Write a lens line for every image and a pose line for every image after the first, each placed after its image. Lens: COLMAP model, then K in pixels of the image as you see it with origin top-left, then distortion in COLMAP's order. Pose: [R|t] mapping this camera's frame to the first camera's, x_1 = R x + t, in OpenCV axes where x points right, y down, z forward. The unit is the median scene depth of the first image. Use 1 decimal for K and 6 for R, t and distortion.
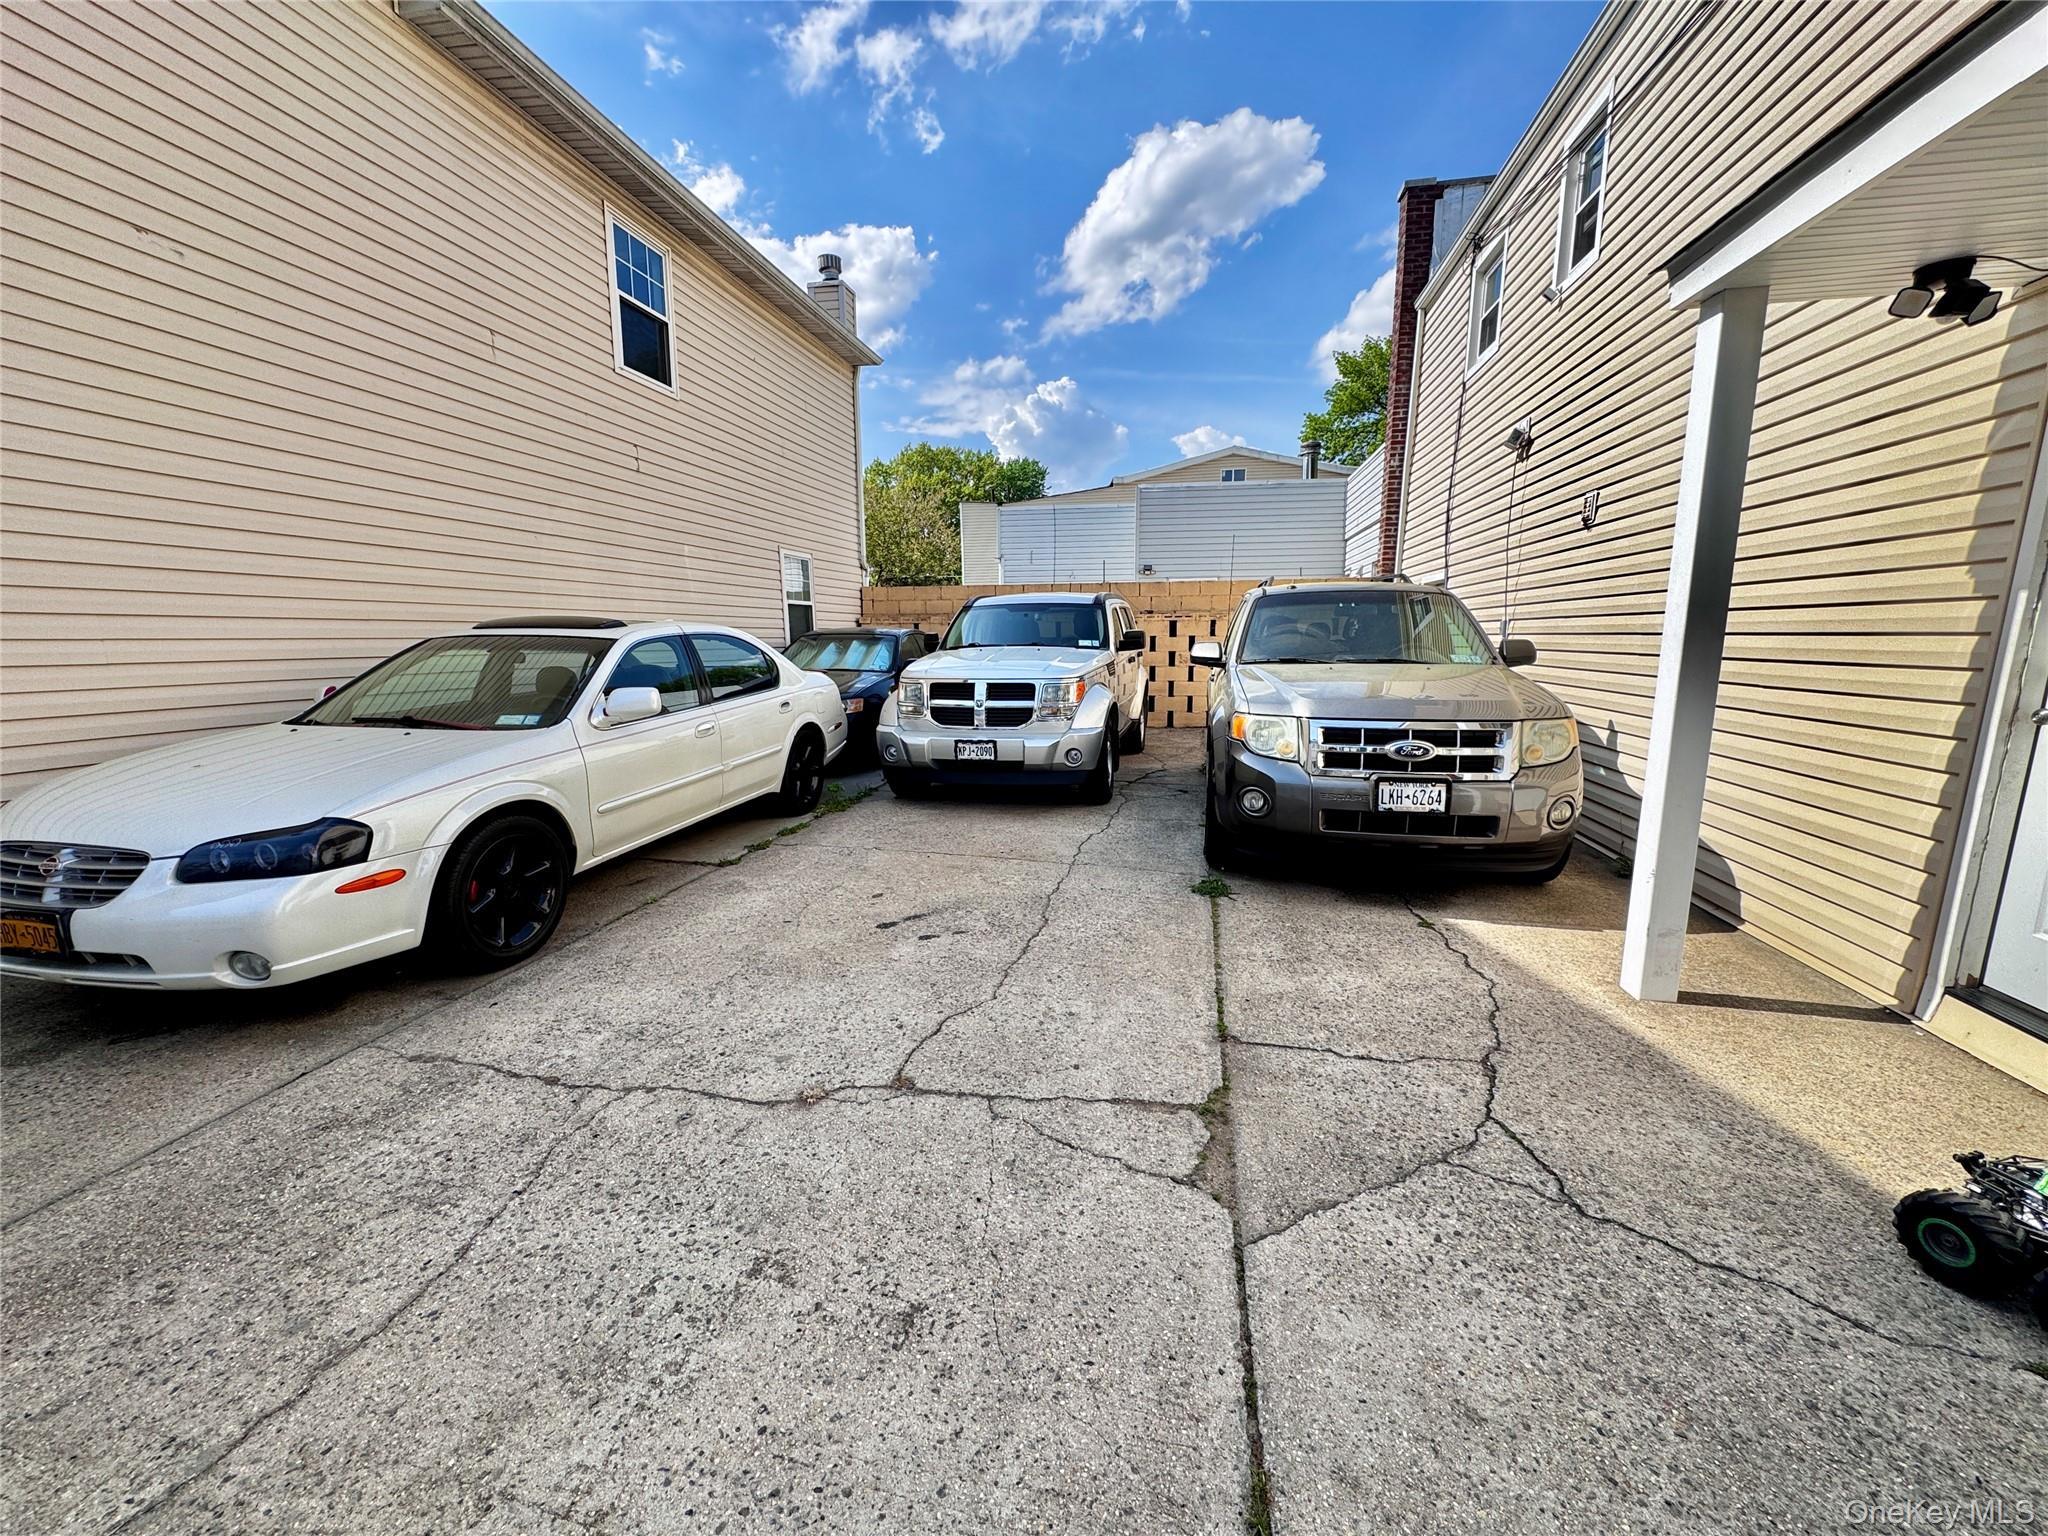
lens RADIAL K [[810.8, 0, 1021.8], [0, 810.8, 767.0], [0, 0, 1]] dist [-0.002453, 0.000600]
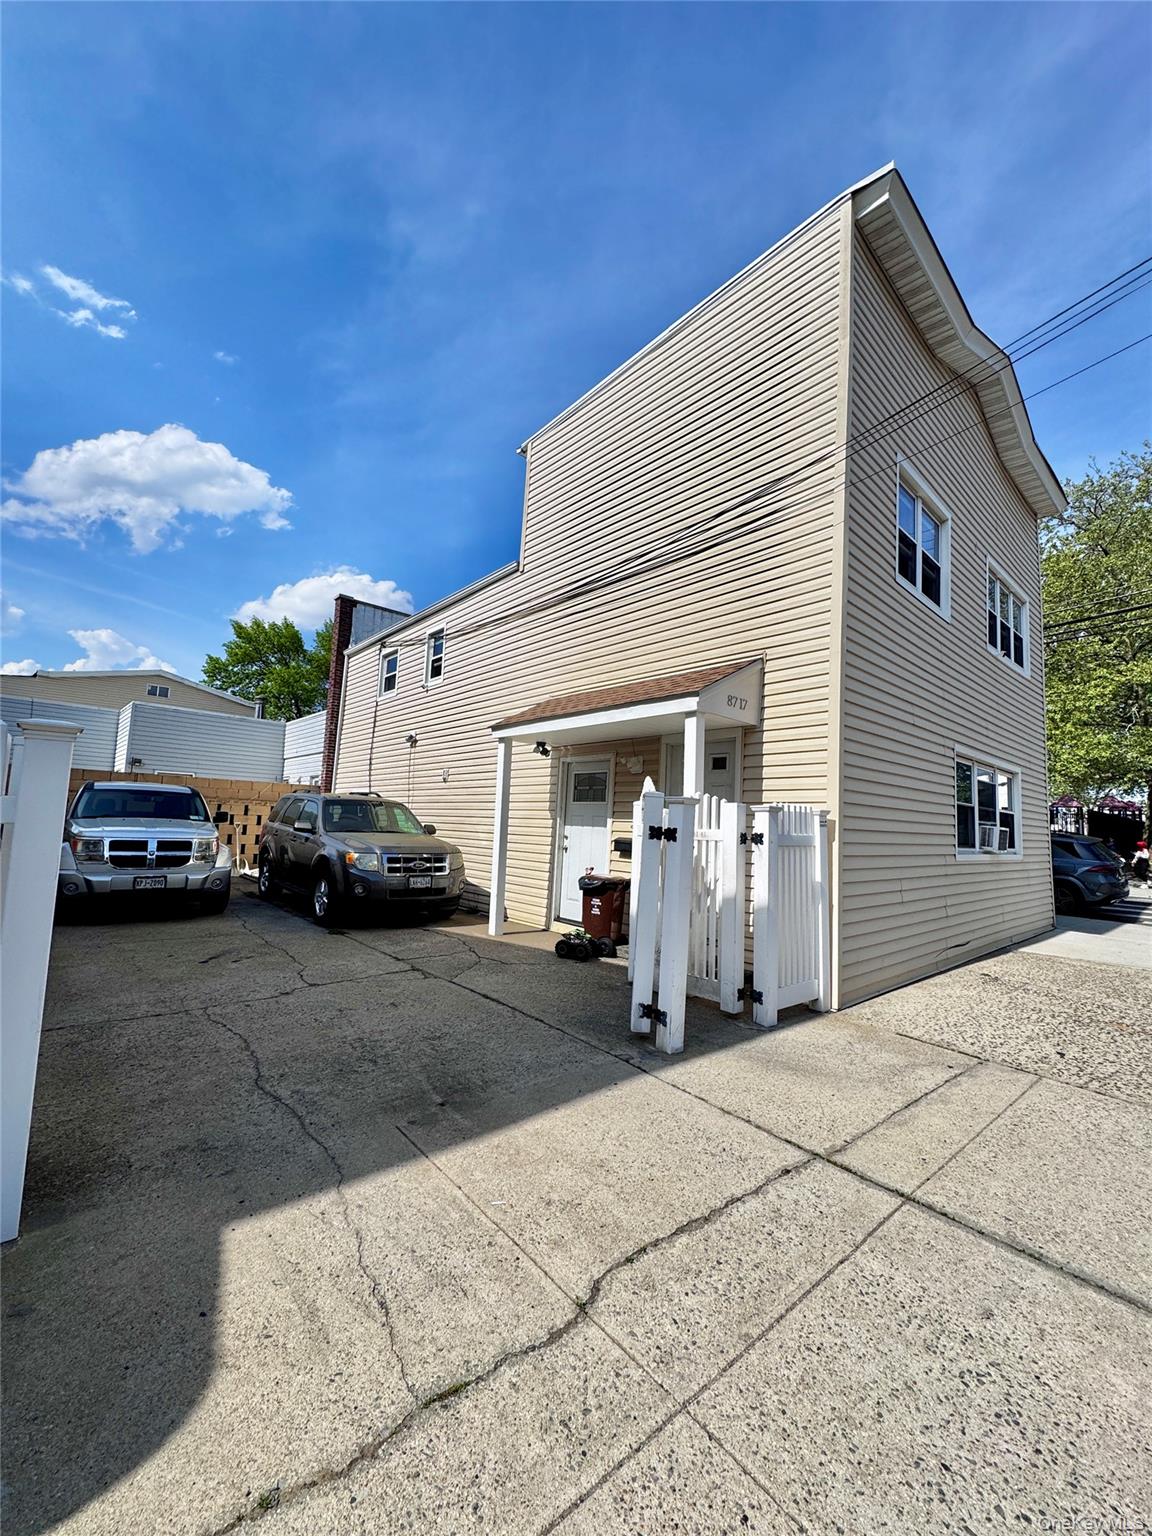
lens RADIAL K [[611.8, 0, 576.0], [0, 611.8, 768.0], [0, 0, 1]] dist [-0.000887, -0.000279]
pose [[0.594199, 0.105047, 0.797429, -0.848912], [0.087073, 0.977207, -0.193612, 0.101948], [-0.799591, 0.184478, 0.571508, -0.627427]]
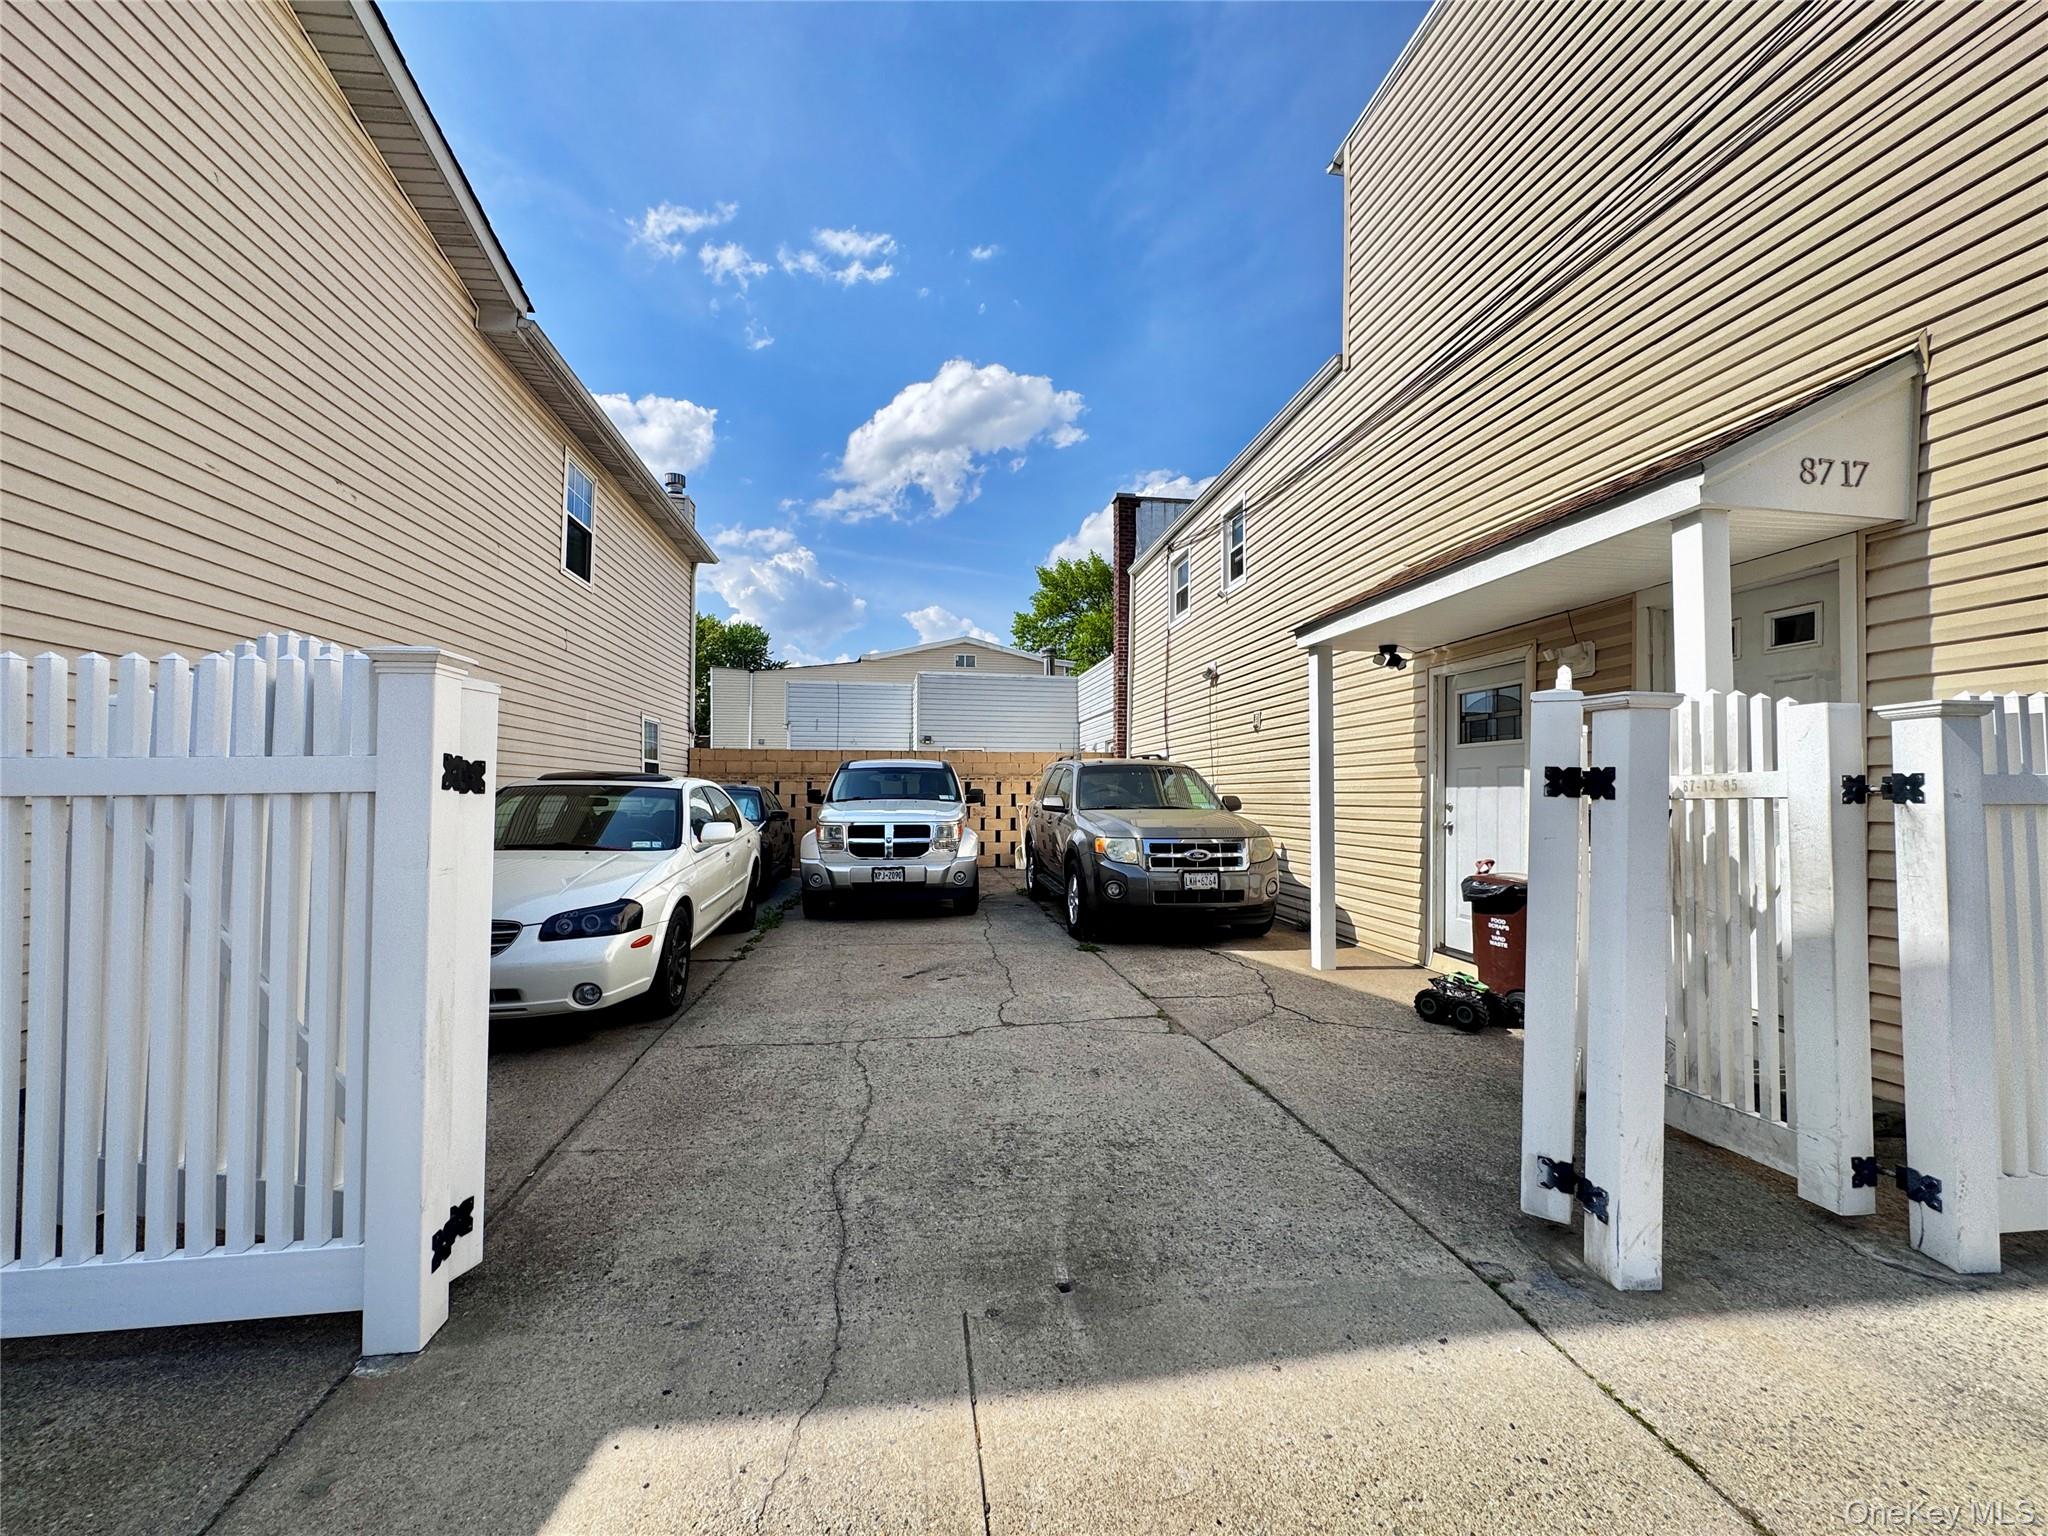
lens RADIAL K [[811.8, 0, 1018.3], [0, 811.8, 769.9], [0, 0, 1]] dist [-0.001730, 0.000113]
pose [[0.938652, 0.019019, 0.344341, -0.503043], [0.047661, 0.981743, -0.184146, 0.104269], [-0.341556, 0.189261, 0.920608, -0.539749]]
